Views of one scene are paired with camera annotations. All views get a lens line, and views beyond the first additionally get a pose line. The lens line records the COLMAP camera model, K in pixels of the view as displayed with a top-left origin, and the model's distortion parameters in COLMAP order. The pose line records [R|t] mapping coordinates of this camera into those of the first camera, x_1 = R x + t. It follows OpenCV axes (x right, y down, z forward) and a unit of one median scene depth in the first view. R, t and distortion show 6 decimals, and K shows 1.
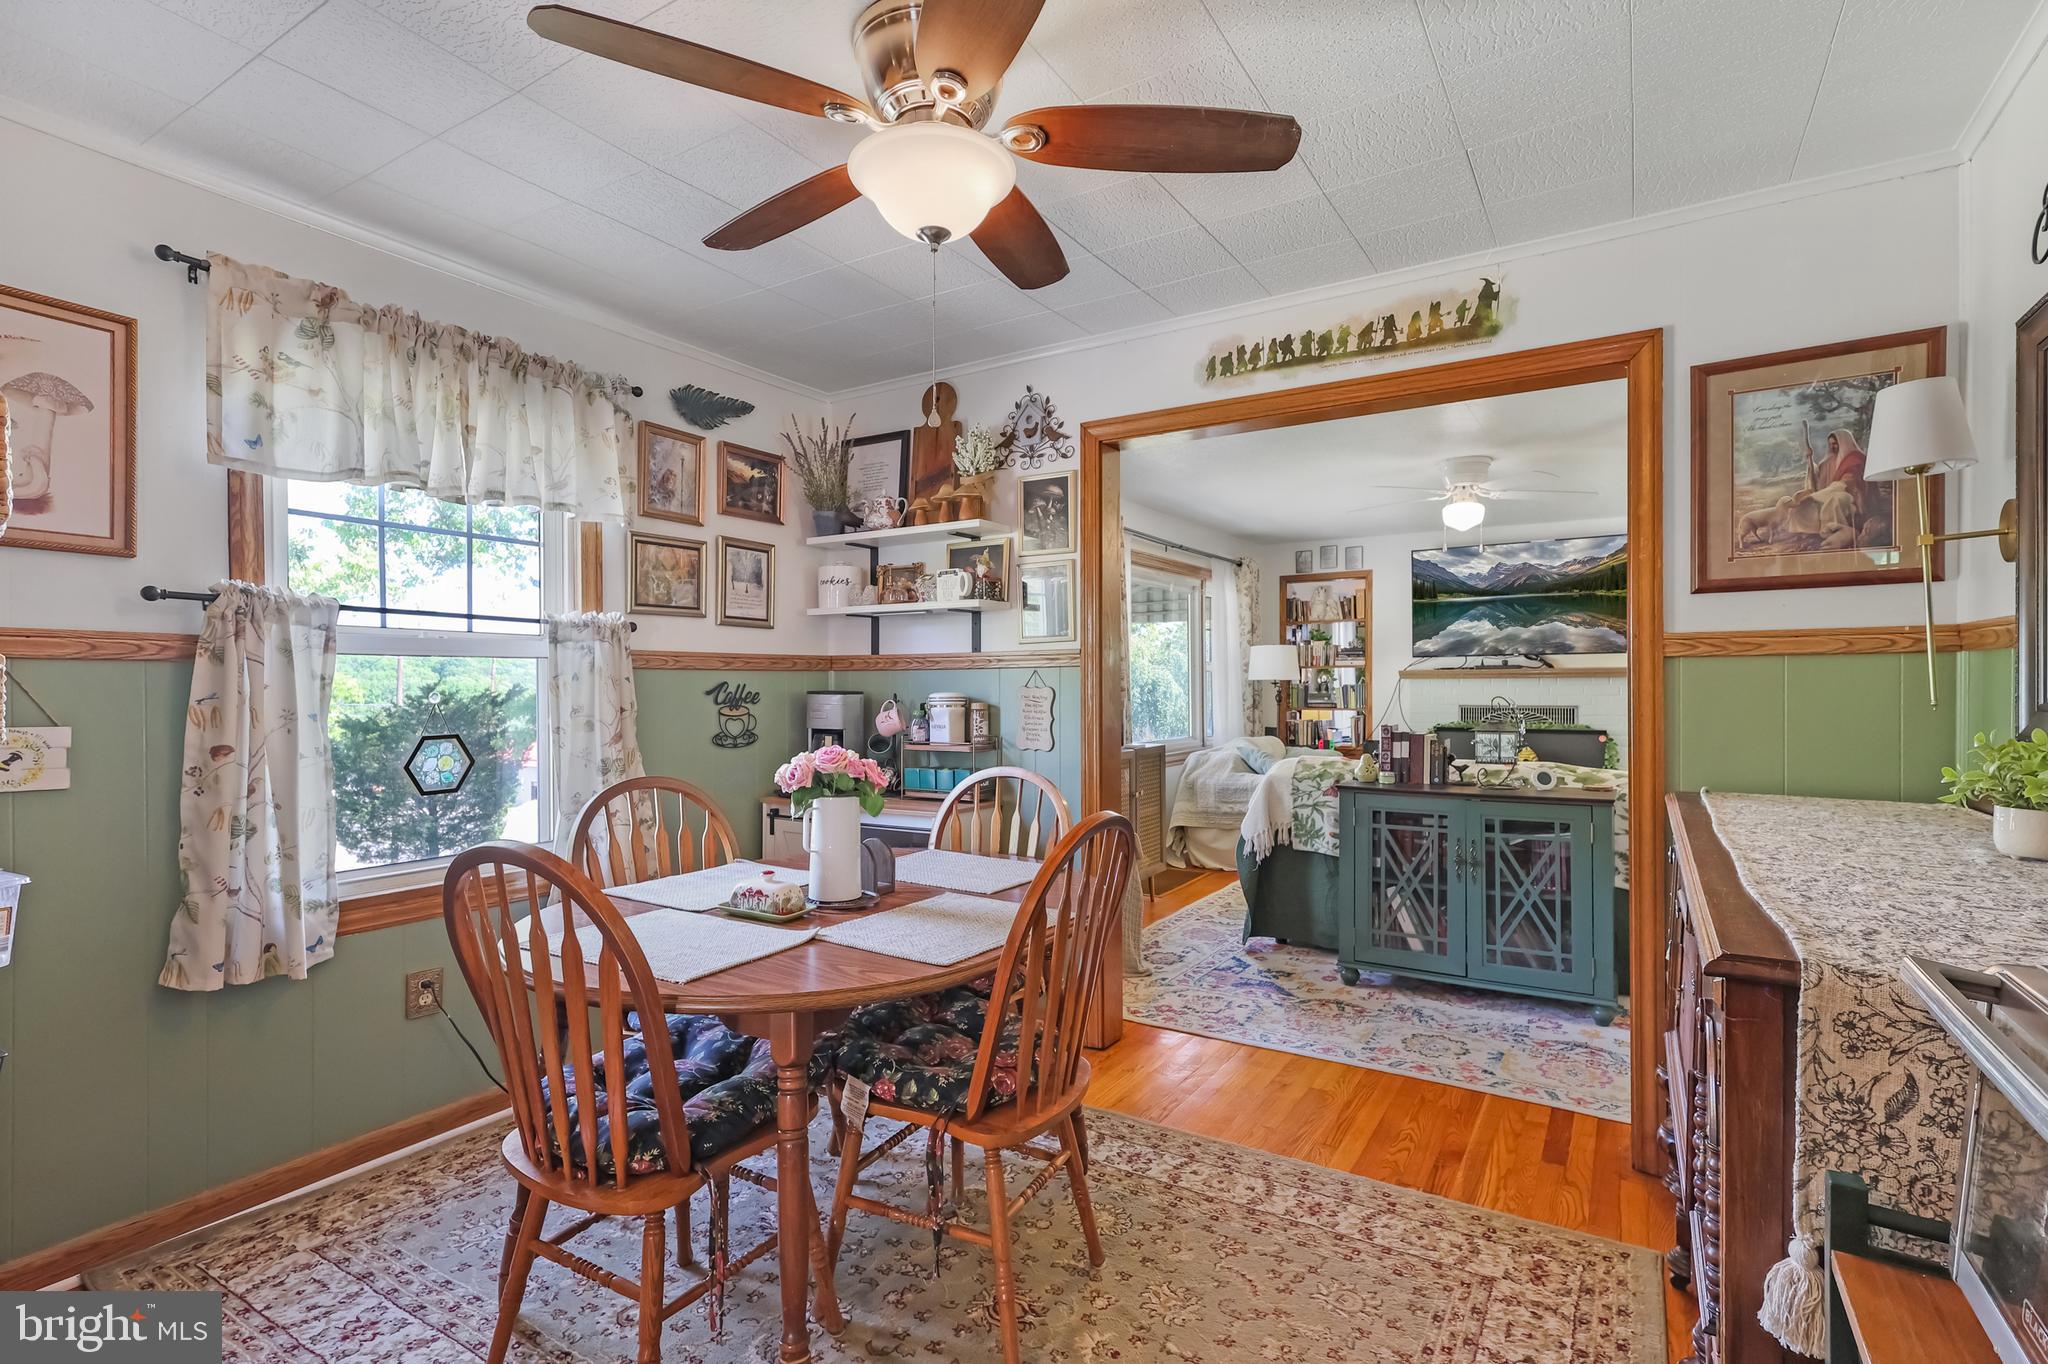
lens RADIAL K [[958.6, 0, 1024.0], [0, 958.6, 690.1], [0, 0, 1]] dist [0.003950, -0.000013]
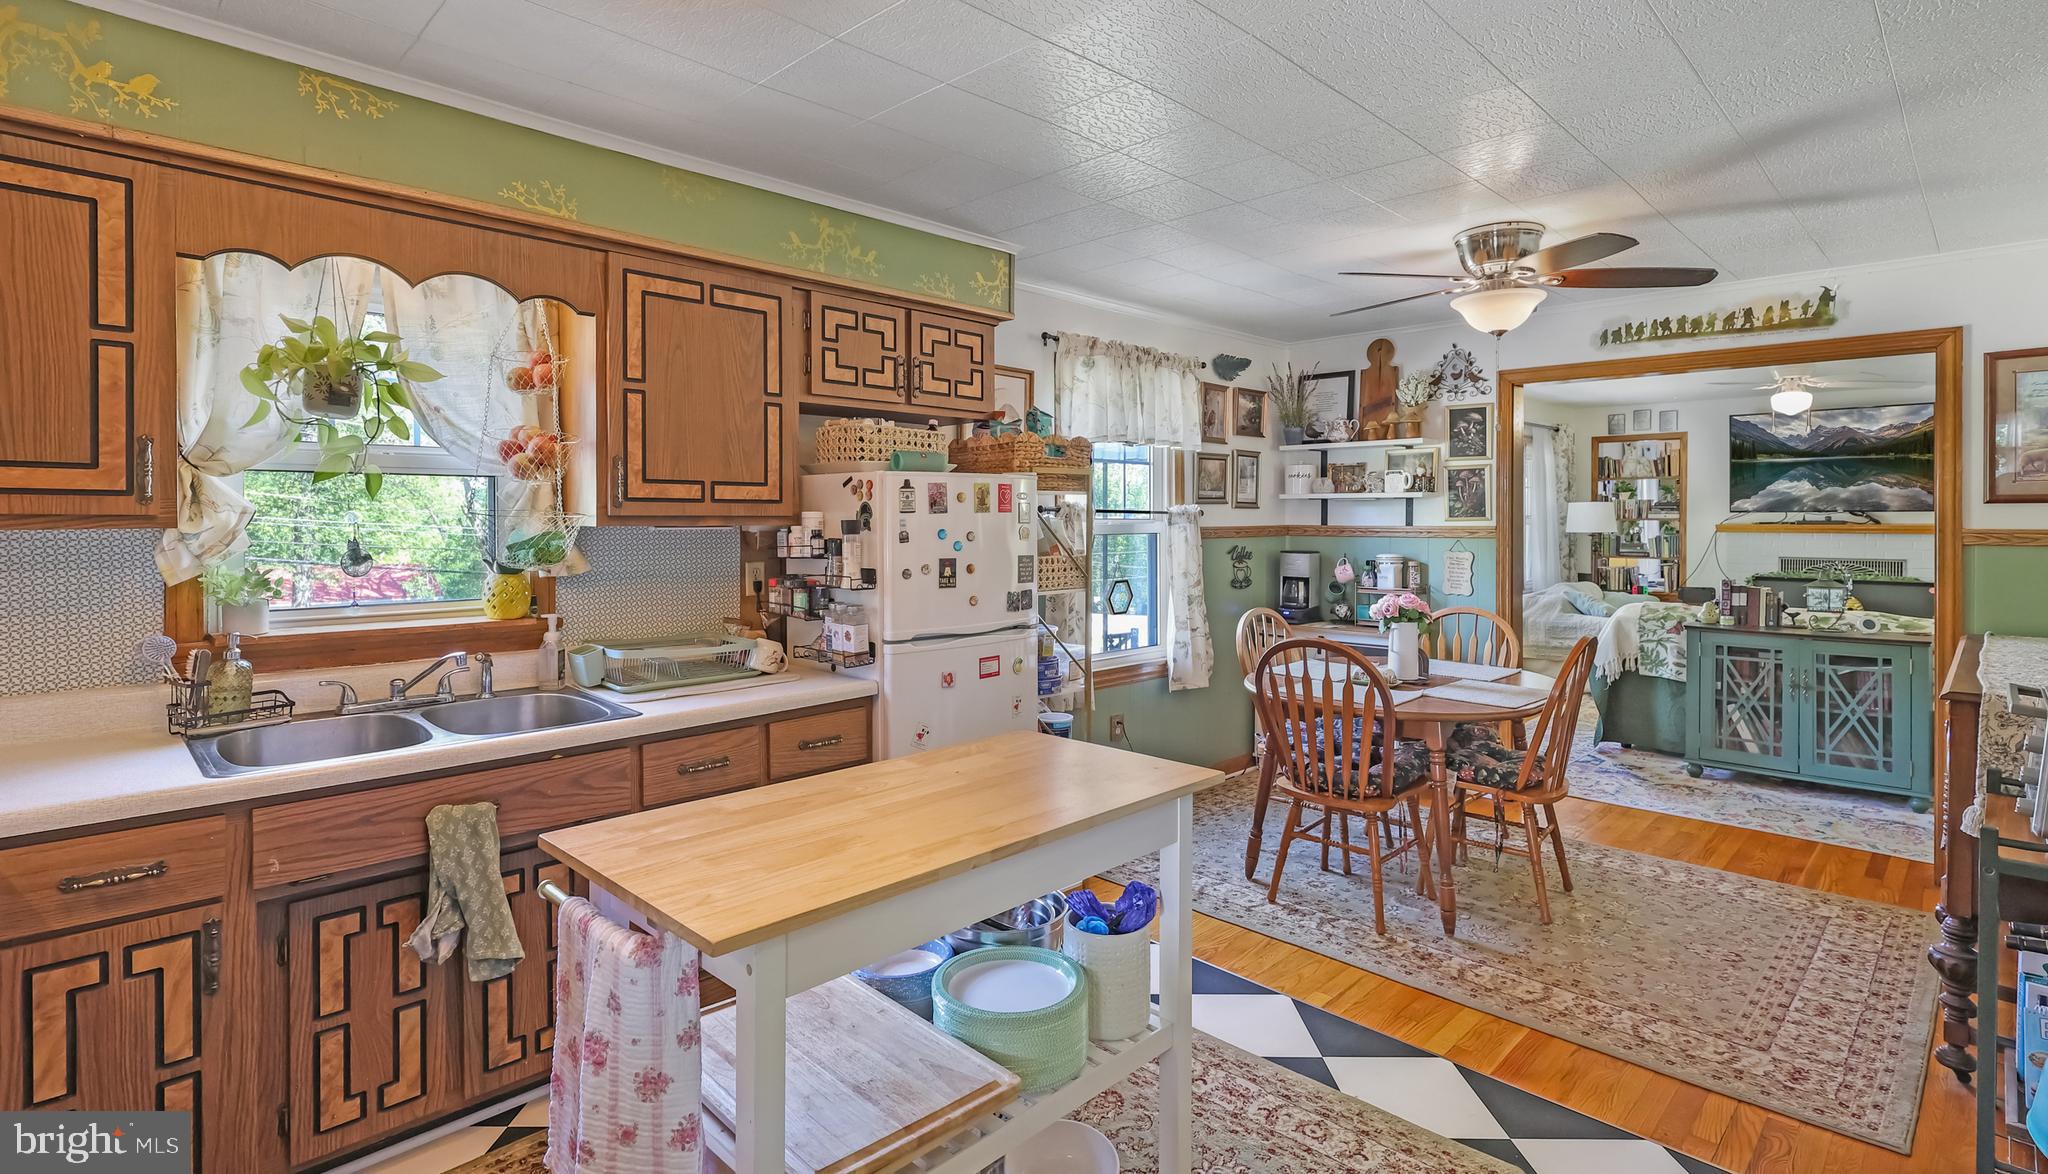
lens RADIAL K [[958.9, 0, 1025.7], [0, 958.9, 526.6], [0, 0, 1]] dist [-0.001477, 0.001853]
pose [[0.974469, 0.005158, -0.224463, -0.300763], [-0.004051, 0.999977, 0.005393, -0.045957], [0.224486, -0.004346, 0.974468, -0.560300]]
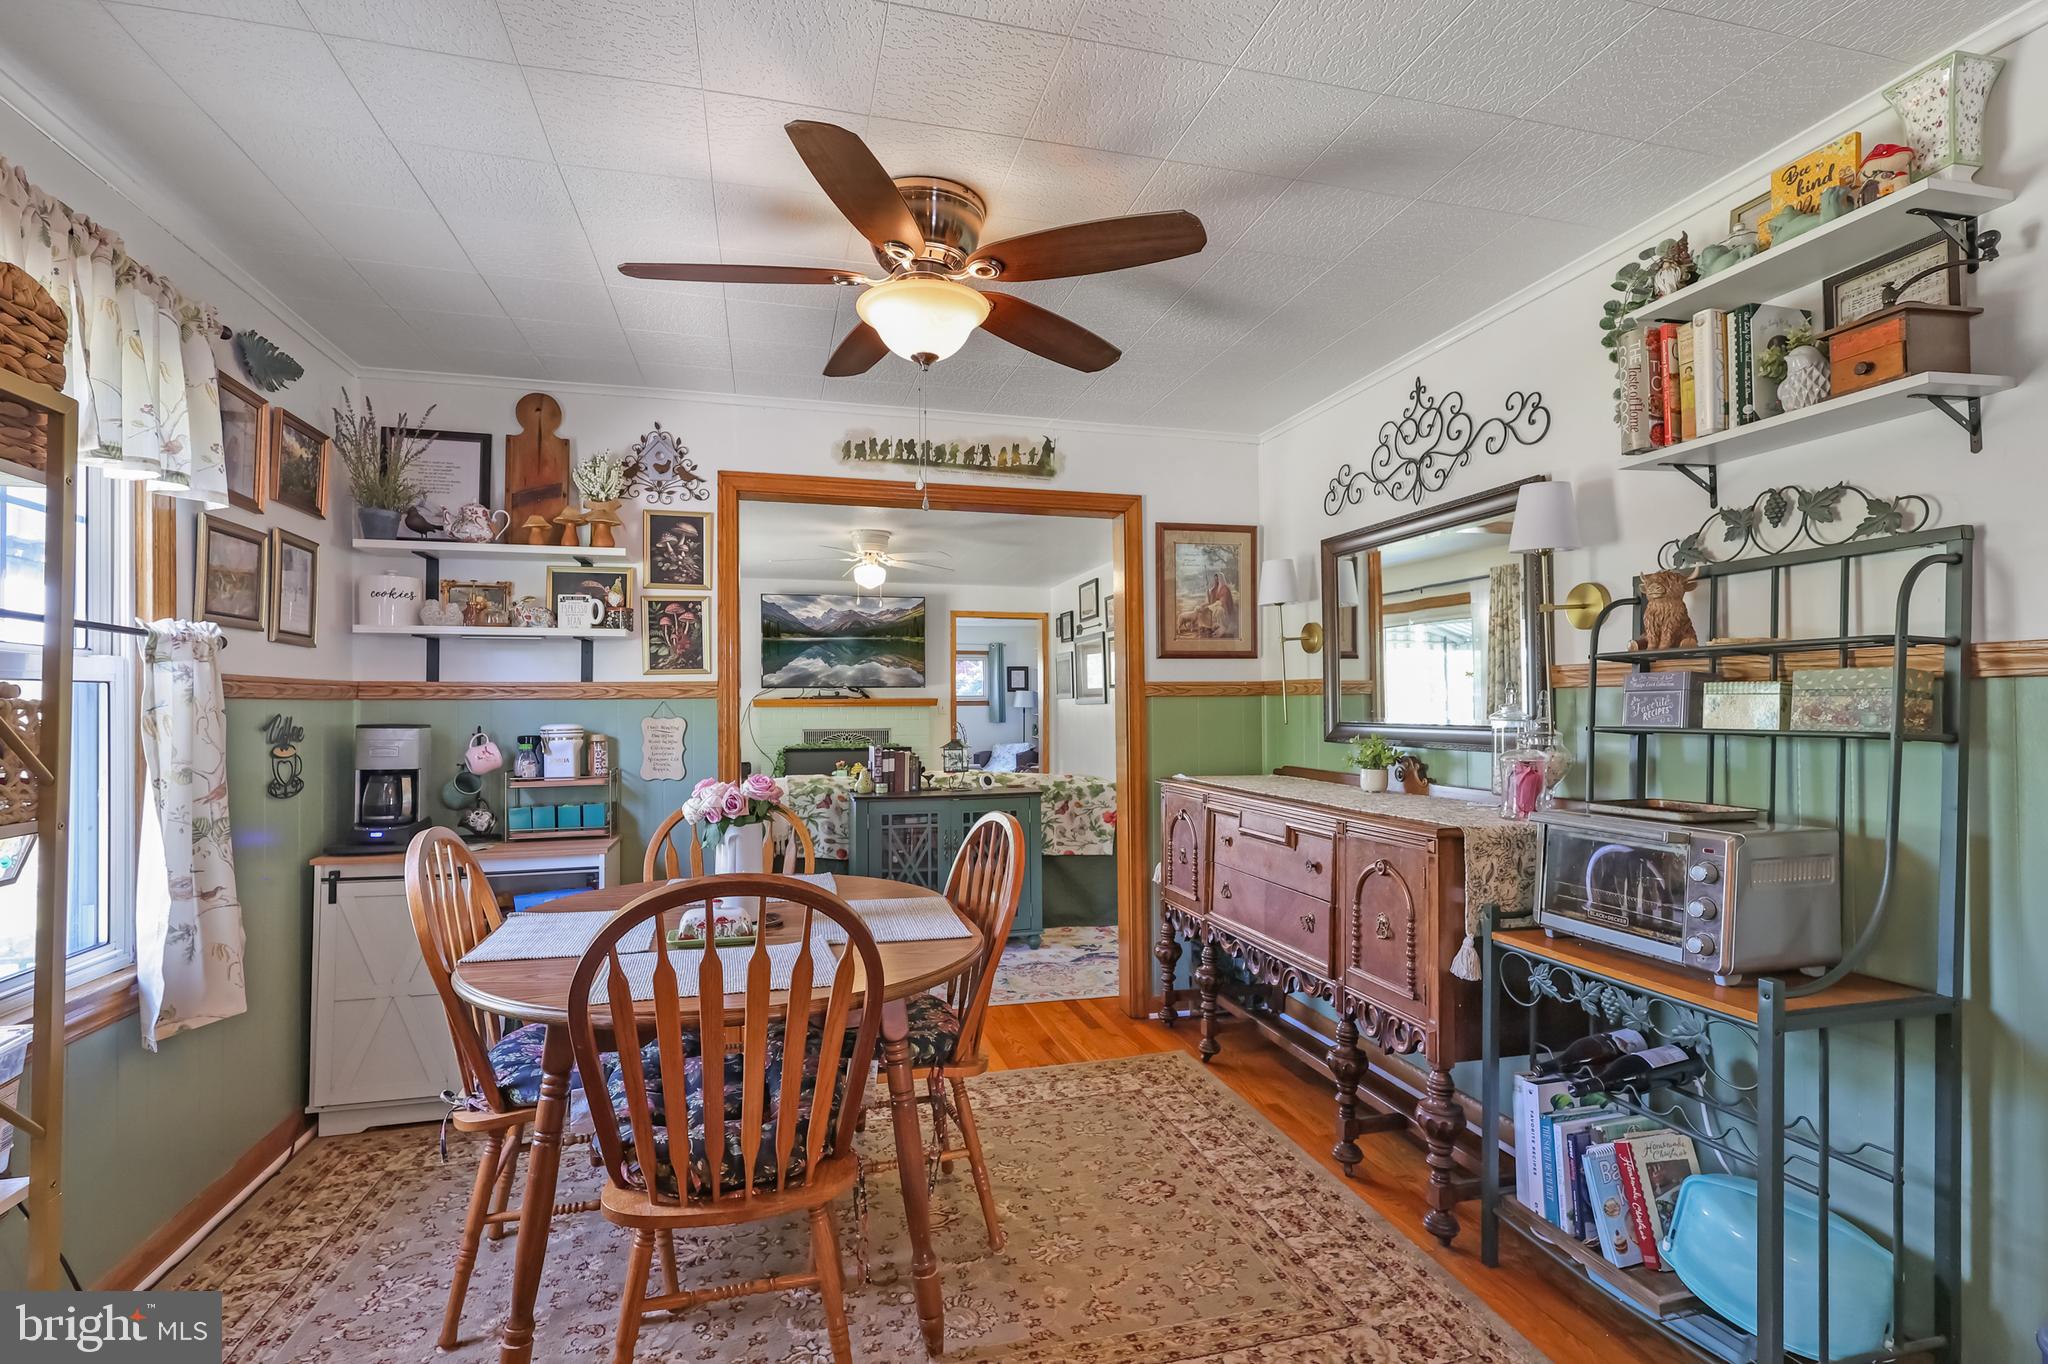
lens RADIAL K [[958.6, 0, 1007.7], [0, 958.6, 692.2], [0, 0, 1]] dist [0.003950, -0.000013]
pose [[0.690327, 0.010854, 0.723416, -0.473913], [0.006543, 0.999753, -0.021244, -0.006189], [-0.723468, 0.019399, 0.690086, 0.031776]]
